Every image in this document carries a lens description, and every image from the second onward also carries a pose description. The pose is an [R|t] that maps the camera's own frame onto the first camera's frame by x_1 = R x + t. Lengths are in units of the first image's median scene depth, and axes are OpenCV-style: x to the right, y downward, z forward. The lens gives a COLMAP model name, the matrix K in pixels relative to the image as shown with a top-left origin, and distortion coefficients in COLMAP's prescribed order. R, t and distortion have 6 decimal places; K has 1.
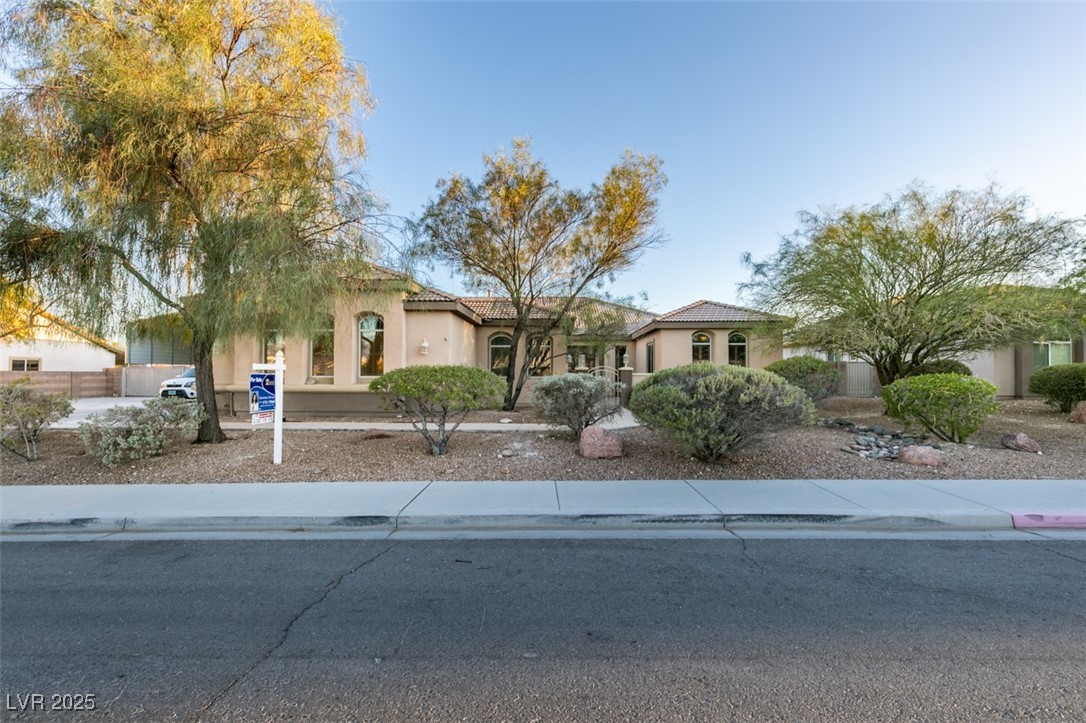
lens RADIAL K [[485.1, 0, 549.4], [0, 485.1, 369.2], [0, 0, 1]] dist [0.005225, -0.000006]
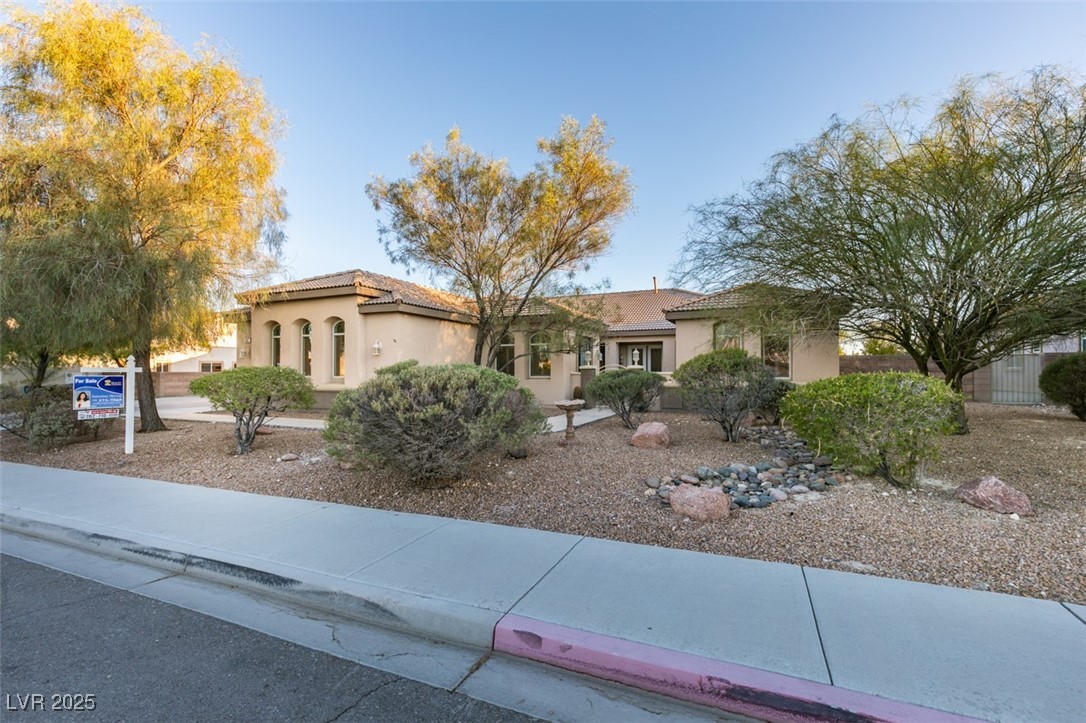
lens RADIAL K [[485.1, 0, 544.9], [0, 485.1, 359.3], [0, 0, 1]] dist [0.005225, -0.000006]
pose [[0.922549, -0.010690, -0.385731, 0.641941], [0.003819, 0.999820, -0.018574, -0.003278], [0.385860, 0.015662, 0.922424, 0.254005]]
